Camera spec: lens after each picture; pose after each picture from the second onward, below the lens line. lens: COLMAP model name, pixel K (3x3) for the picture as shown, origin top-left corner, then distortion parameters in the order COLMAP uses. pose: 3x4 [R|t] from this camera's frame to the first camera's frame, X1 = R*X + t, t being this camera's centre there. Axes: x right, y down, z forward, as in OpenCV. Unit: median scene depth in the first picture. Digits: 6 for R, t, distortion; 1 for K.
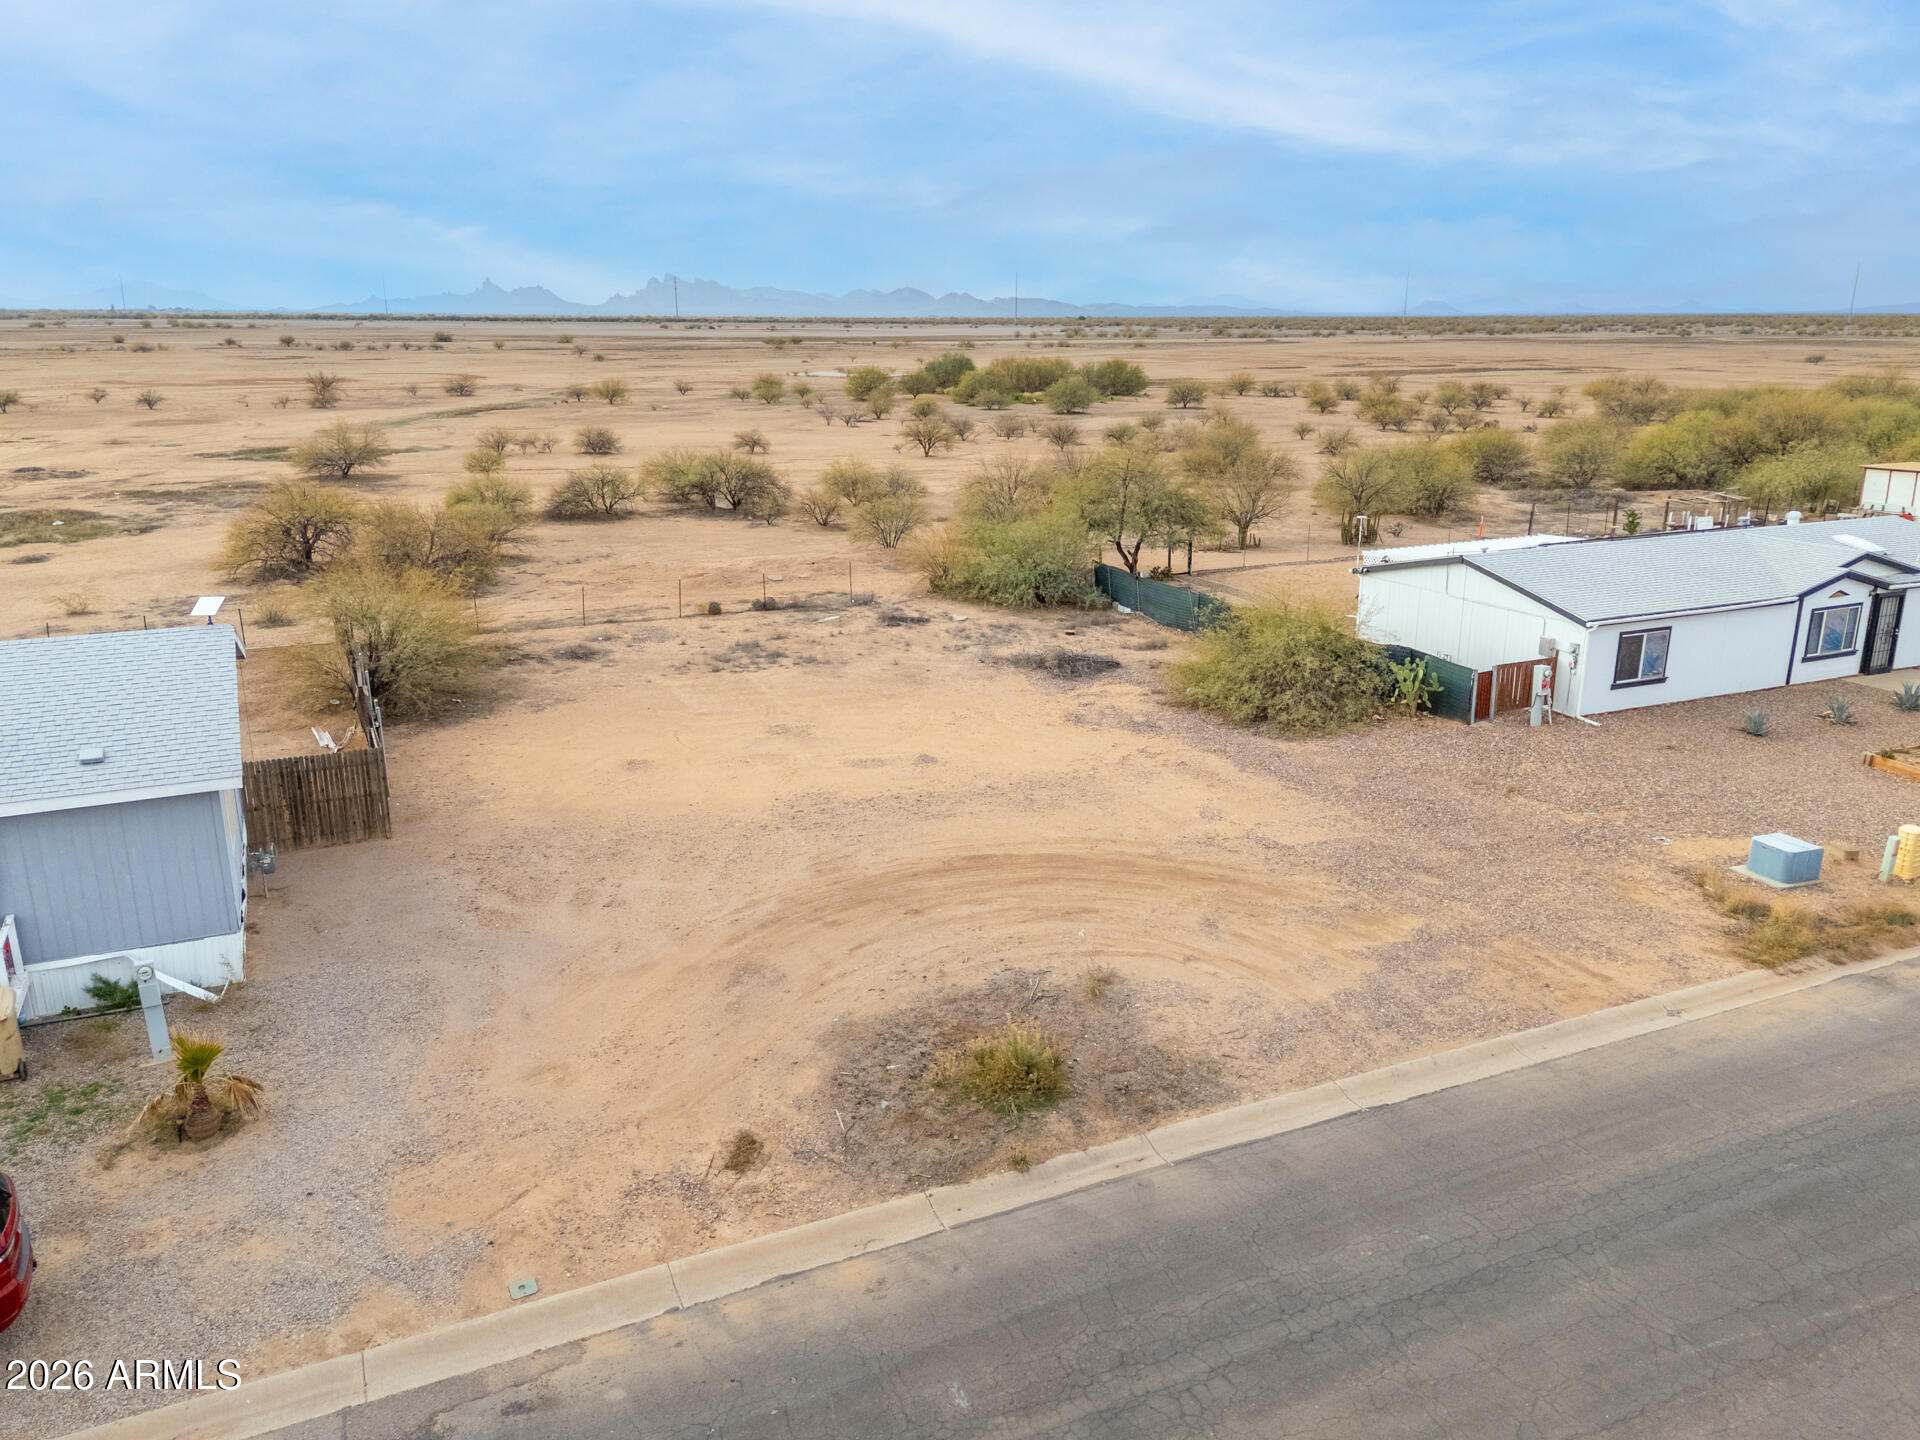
lens RADIAL K [[1408.3, 0, 963.6], [0, 1408.3, 706.5], [0, 0, 1]] dist [0.079313, -0.072756]
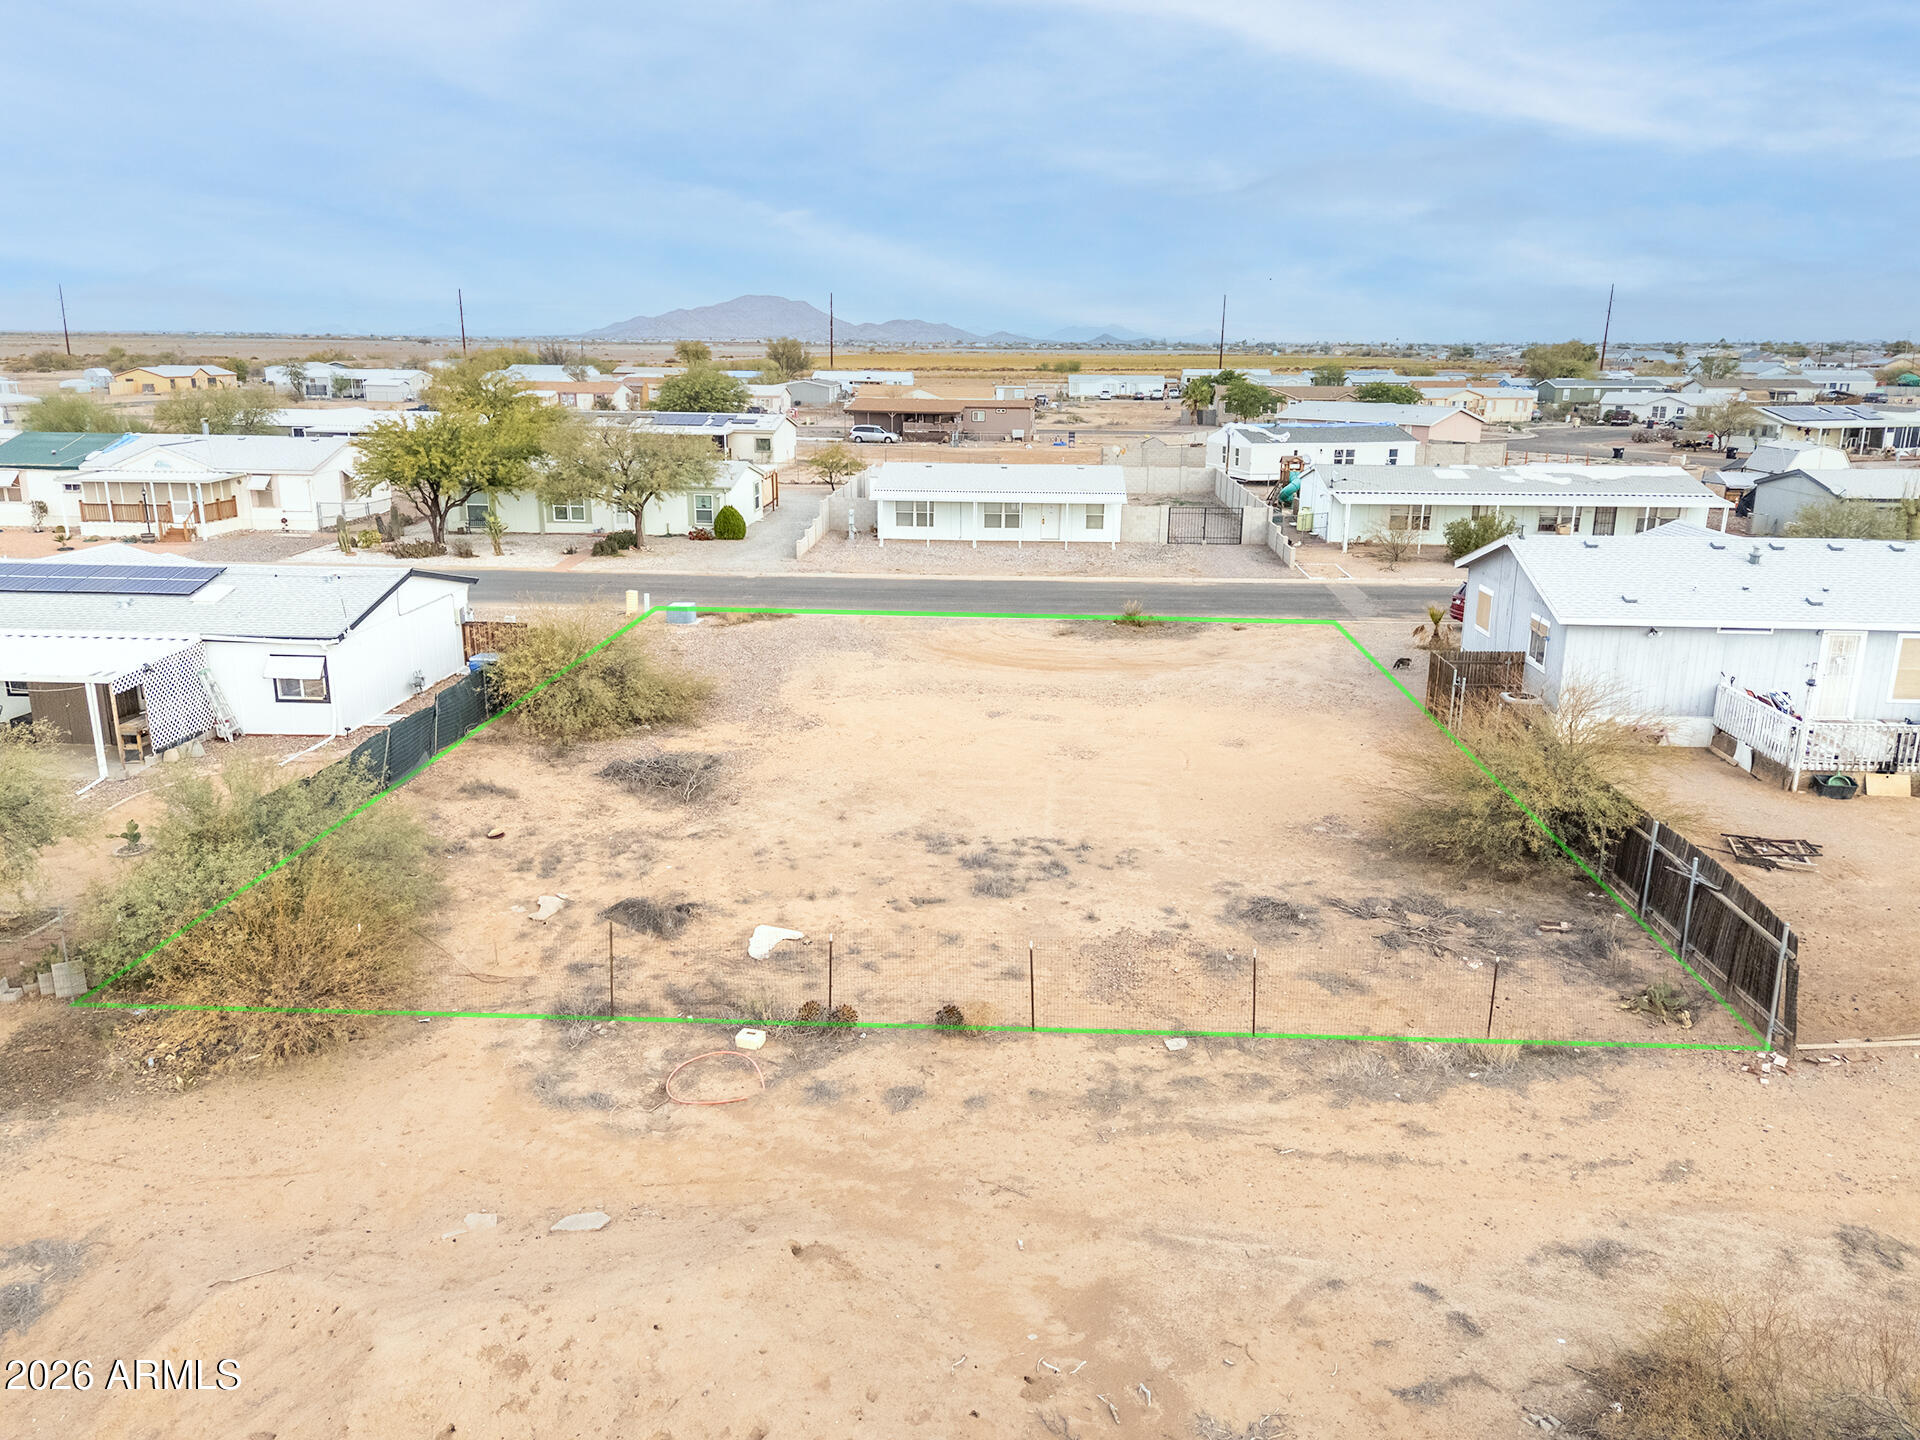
lens RADIAL K [[1408.3, 0, 963.6], [0, 1408.3, 706.5], [0, 0, 1]] dist [0.079313, -0.072756]
pose [[-0.880096, -0.127422, 0.457378, -0.670504], [0.117024, 0.875382, 0.469054, -0.647808], [-0.460148, 0.466337, -0.755509, 2.359356]]
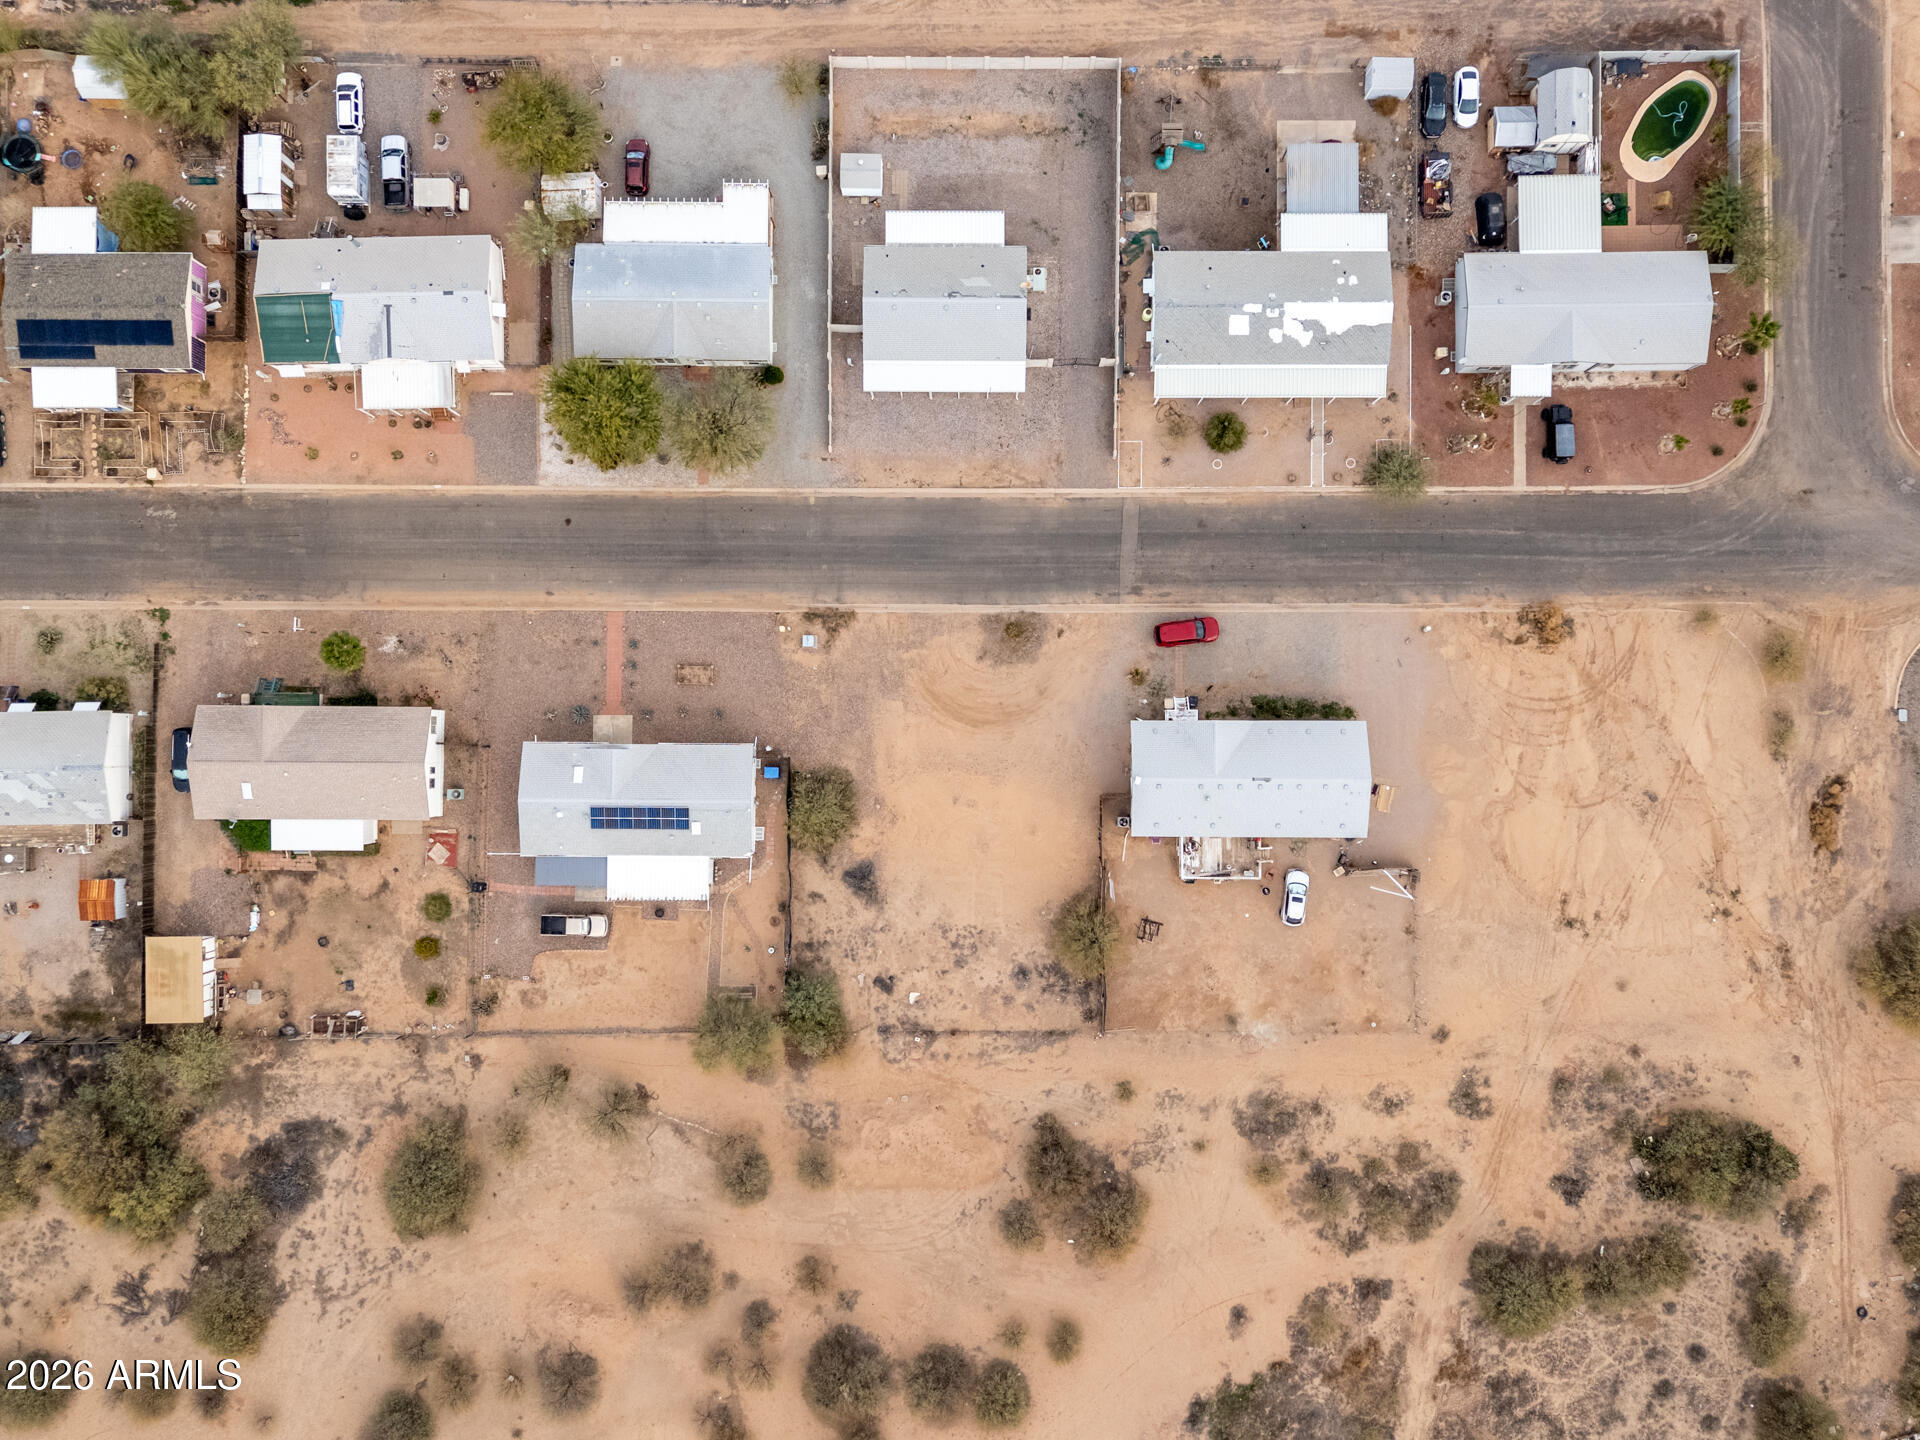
lens RADIAL K [[1350.1, 0, 960.0], [0, 1350.1, 720.0], [0, 0, 1]] dist [0.124020, -0.190579]
pose [[-0.903115, -0.429076, 0.016633, -0.010035], [0.118735, -0.212312, 0.969962, -3.872667], [-0.412656, 0.877962, 0.242689, 0.032382]]
